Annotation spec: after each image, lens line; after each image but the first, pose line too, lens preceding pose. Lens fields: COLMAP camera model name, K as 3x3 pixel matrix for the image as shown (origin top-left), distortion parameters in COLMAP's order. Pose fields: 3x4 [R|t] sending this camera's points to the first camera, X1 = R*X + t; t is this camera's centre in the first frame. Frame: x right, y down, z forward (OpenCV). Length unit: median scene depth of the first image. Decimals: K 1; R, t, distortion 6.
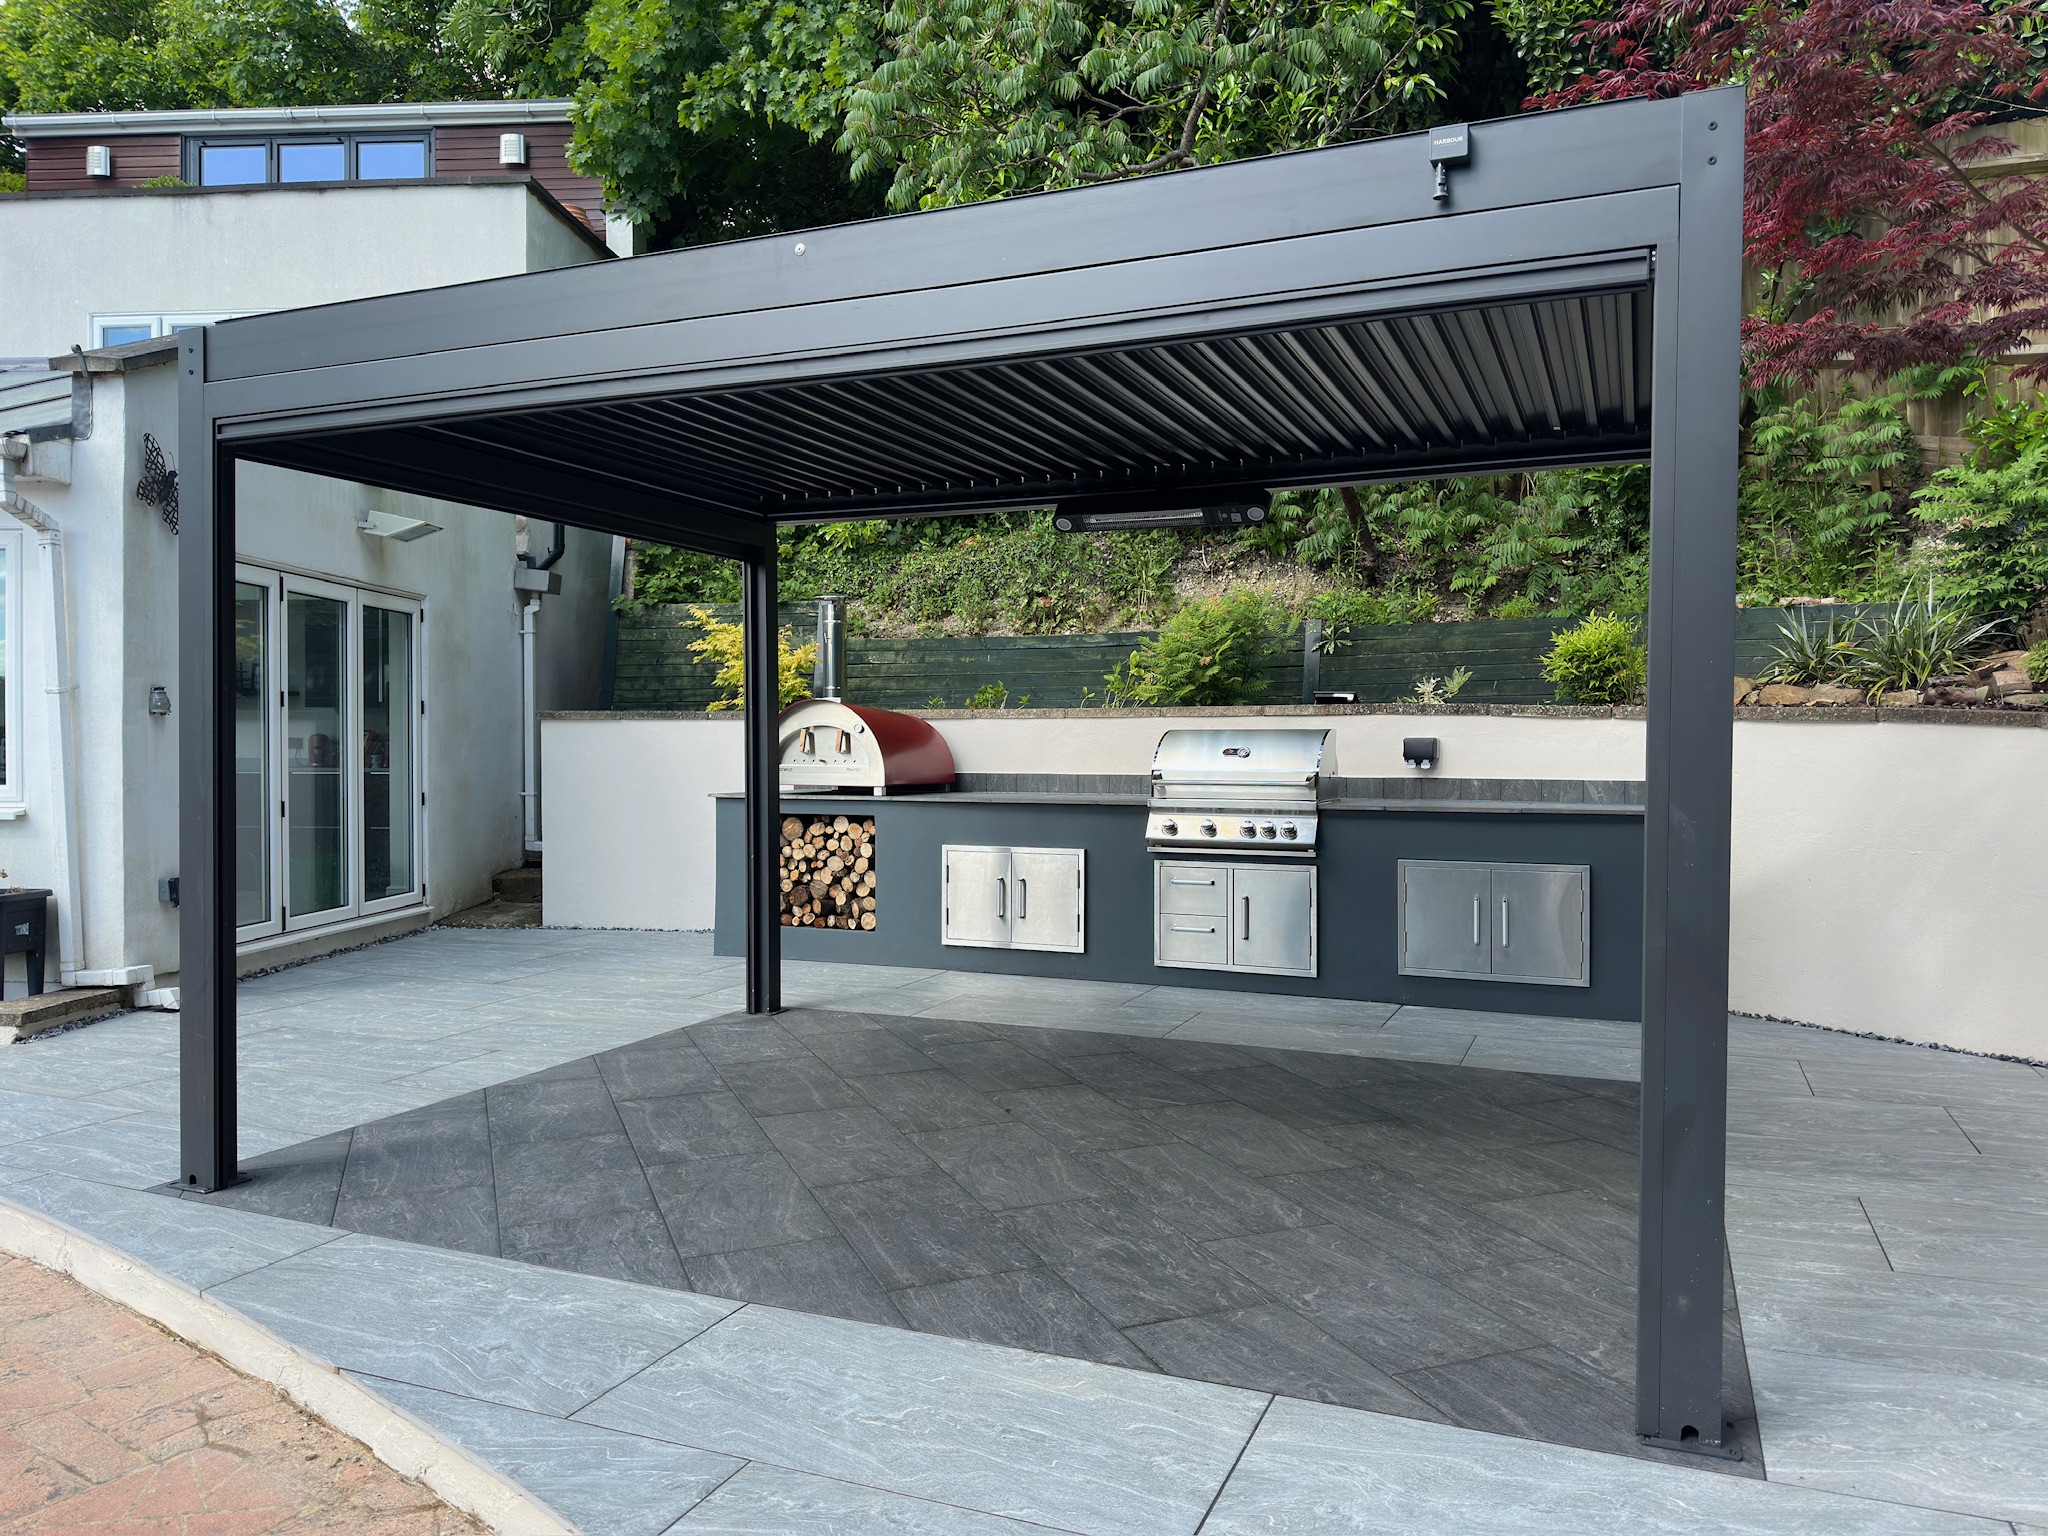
lens RADIAL K [[1428.6, 0, 1031.2], [0, 1428.6, 767.5], [0, 0, 1]] dist [0.059835, -0.063883]
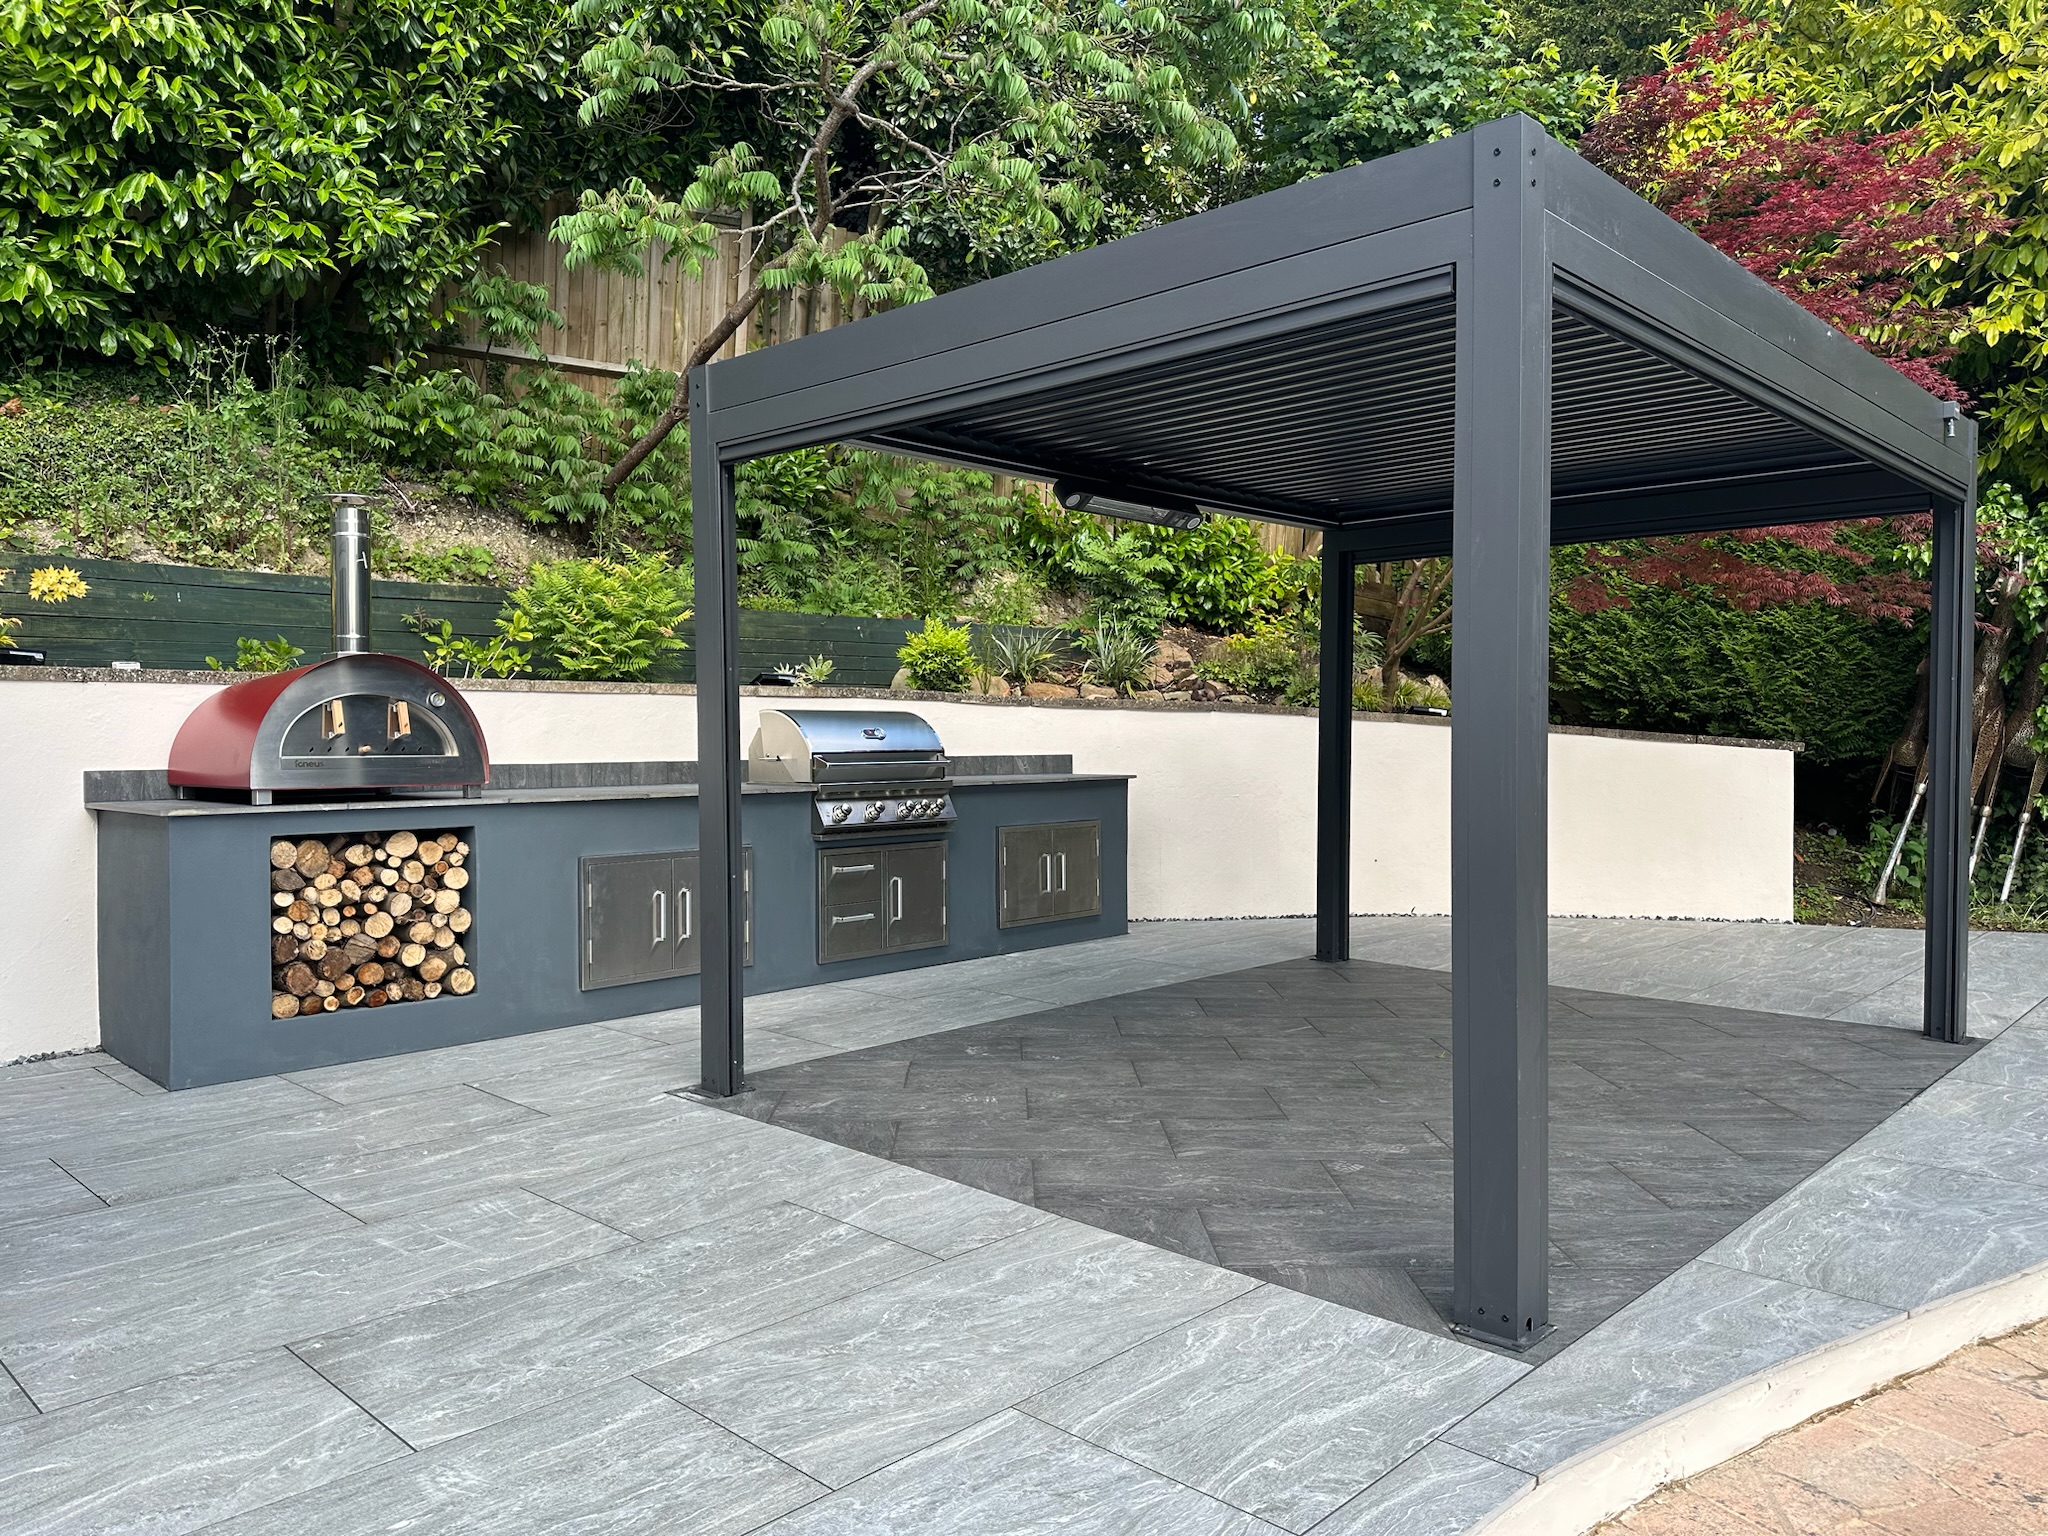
lens RADIAL K [[1443.3, 0, 1022.0], [0, 1443.3, 773.7], [0, 0, 1]] dist [0.035832, -0.043593]
pose [[0.355990, -0.023593, 0.934192, -0.767976], [0.023041, 0.999599, 0.016465, 0.002770], [-0.934206, 0.015663, 0.356391, 0.572906]]
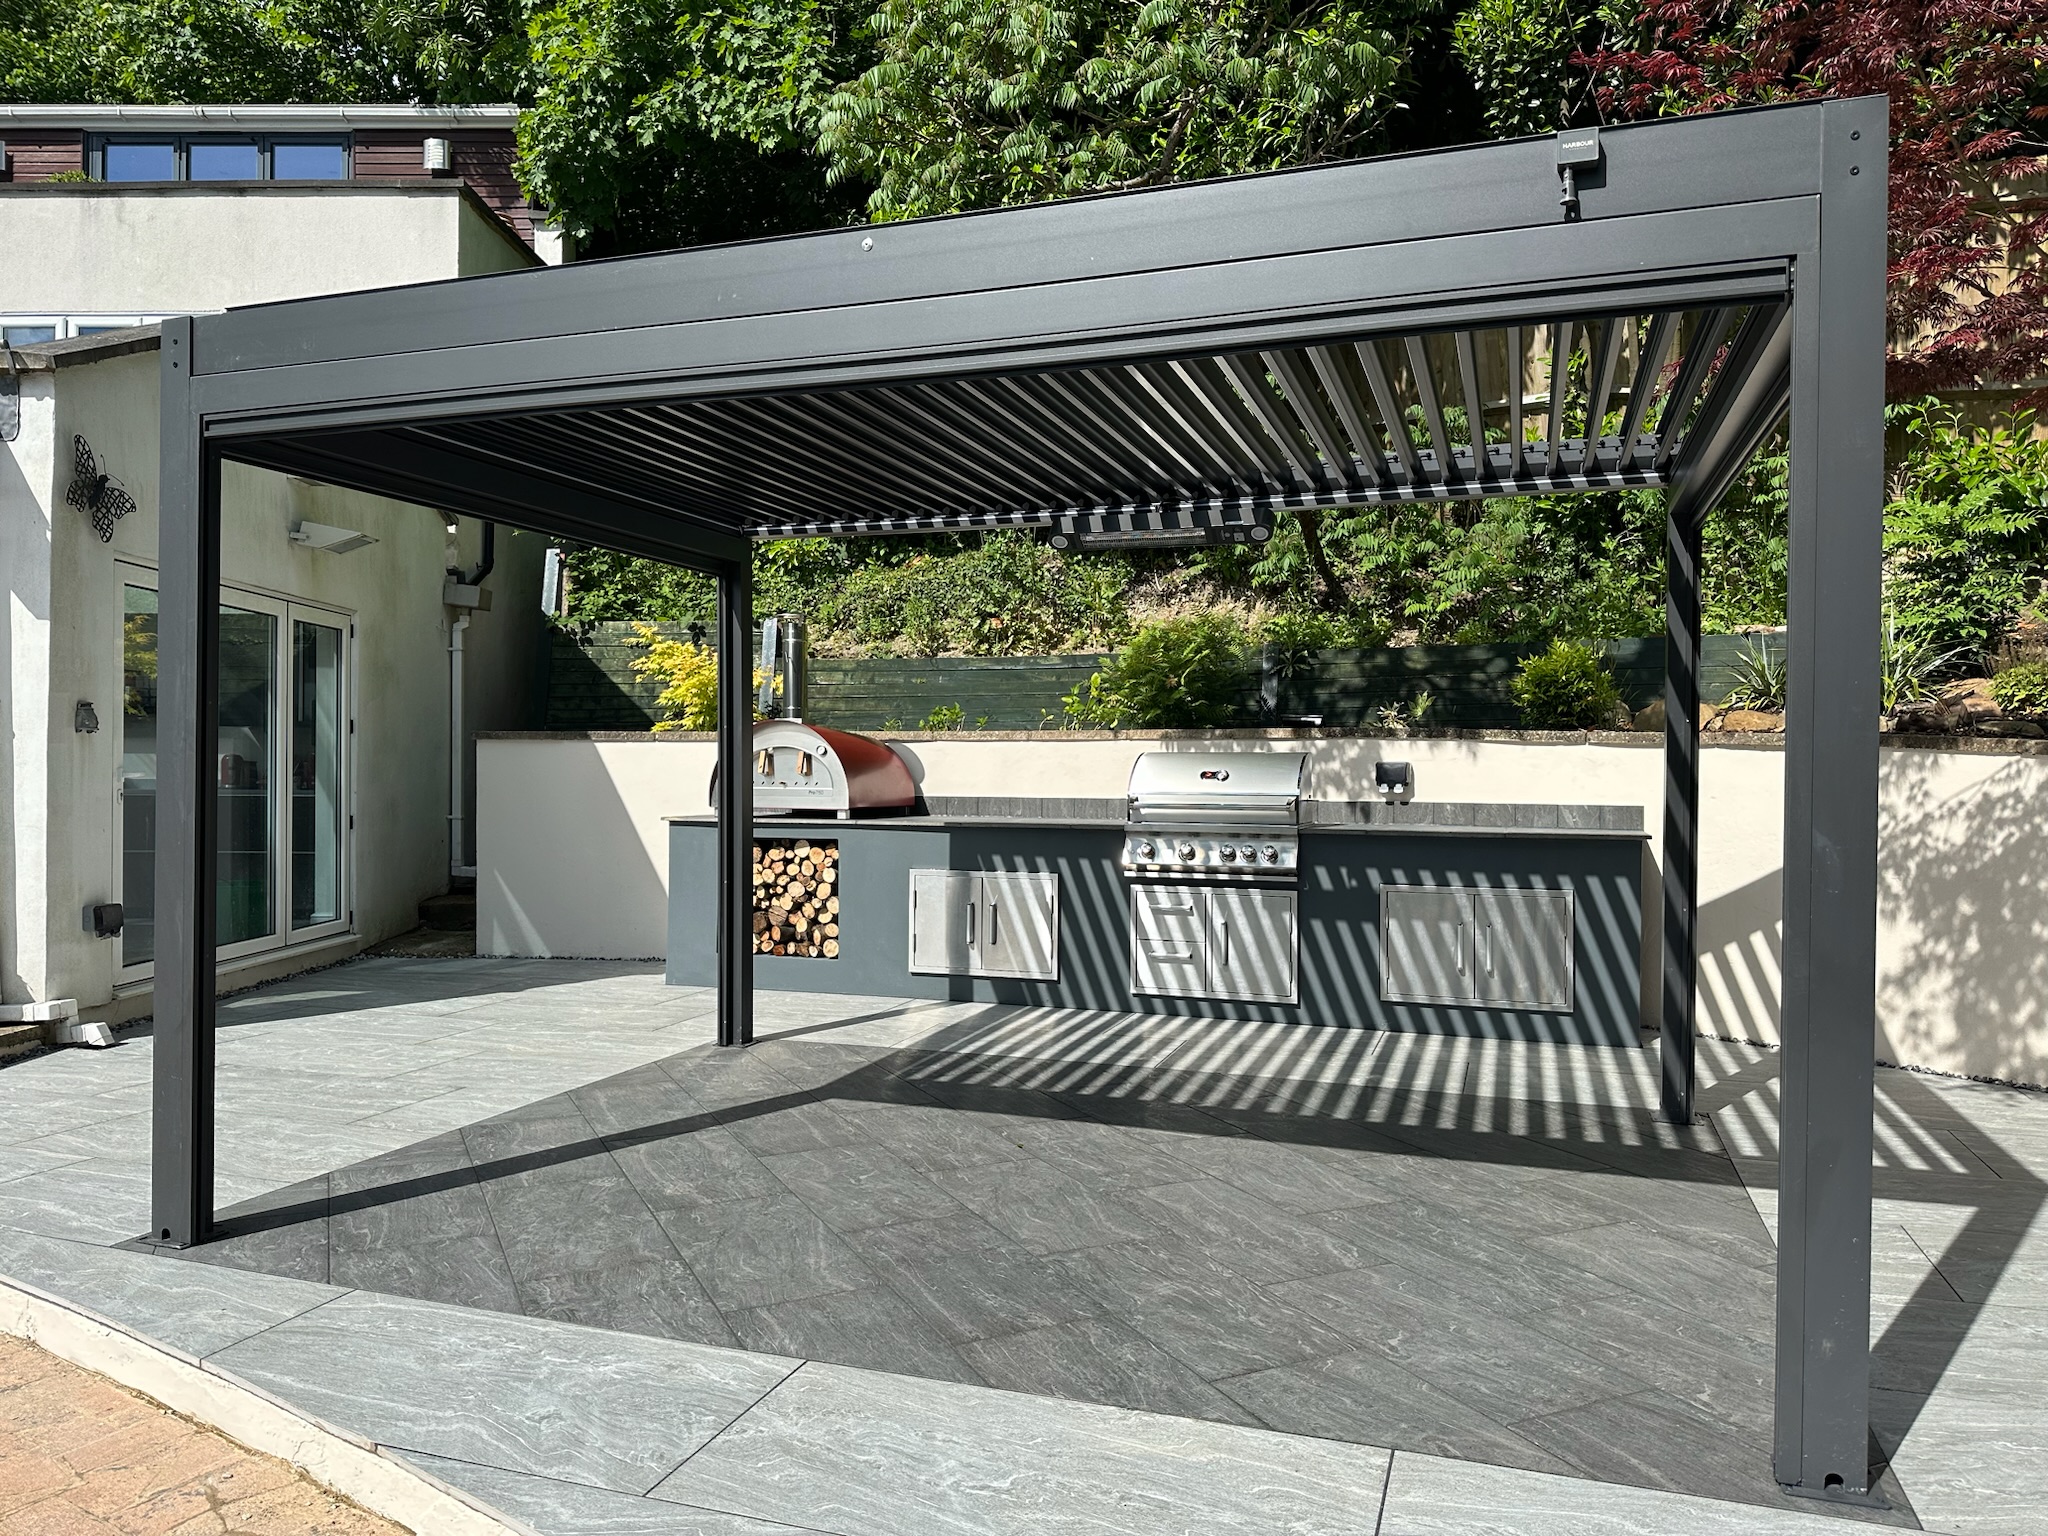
lens RADIAL K [[1430.9, 0, 1015.2], [0, 1430.9, 769.7], [0, 0, 1]] dist [0.044722, -0.042907]
pose [[0.998126, 0.003413, 0.061103, -0.056210], [-0.002487, 0.999881, -0.015220, 0.000516], [-0.061148, 0.015040, 0.998015, 0.023672]]
